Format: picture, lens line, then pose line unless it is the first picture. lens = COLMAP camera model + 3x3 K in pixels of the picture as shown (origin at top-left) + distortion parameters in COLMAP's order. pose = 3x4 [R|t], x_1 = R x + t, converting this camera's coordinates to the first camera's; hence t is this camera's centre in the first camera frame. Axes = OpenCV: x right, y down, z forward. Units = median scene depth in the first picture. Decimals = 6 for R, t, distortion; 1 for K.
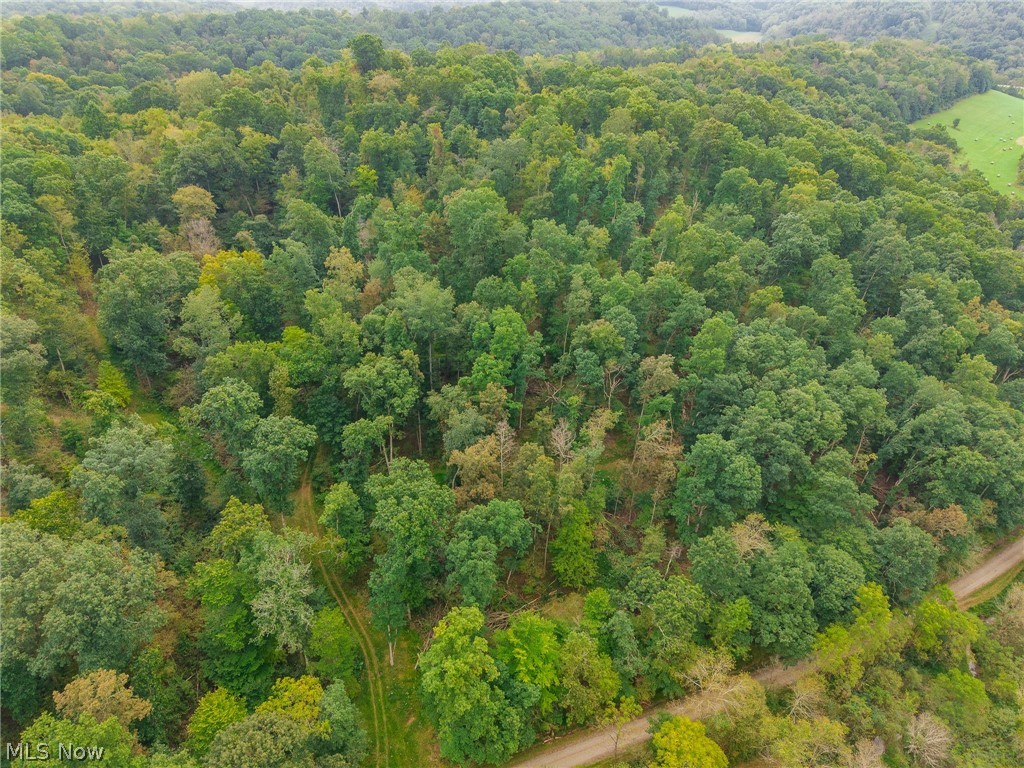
lens RADIAL K [[708.2, 0, 512.0], [0, 708.2, 384.0], [0, 0, 1]] dist [0.071769, -0.063988]
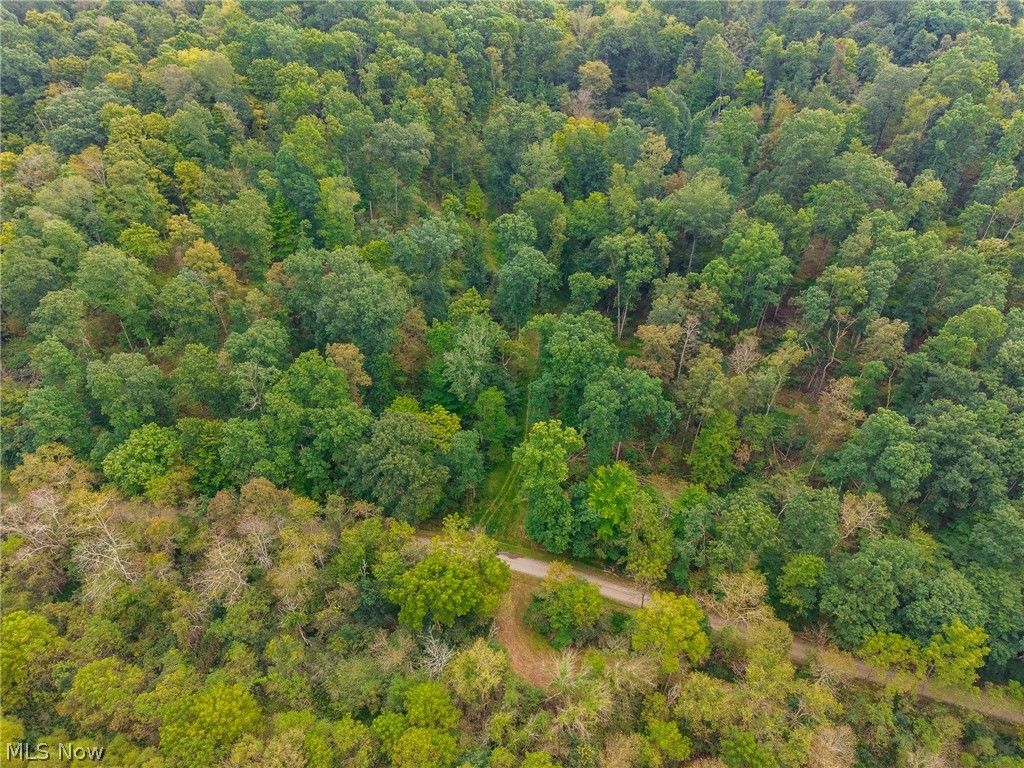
lens RADIAL K [[708.2, 0, 512.0], [0, 708.2, 384.0], [0, 0, 1]] dist [0.071769, -0.063988]
pose [[0.752725, 0.407786, -0.516833, 0.374891], [-0.342153, 0.913026, 0.222068, -0.001796], [0.562438, 0.009680, 0.826783, -0.080243]]
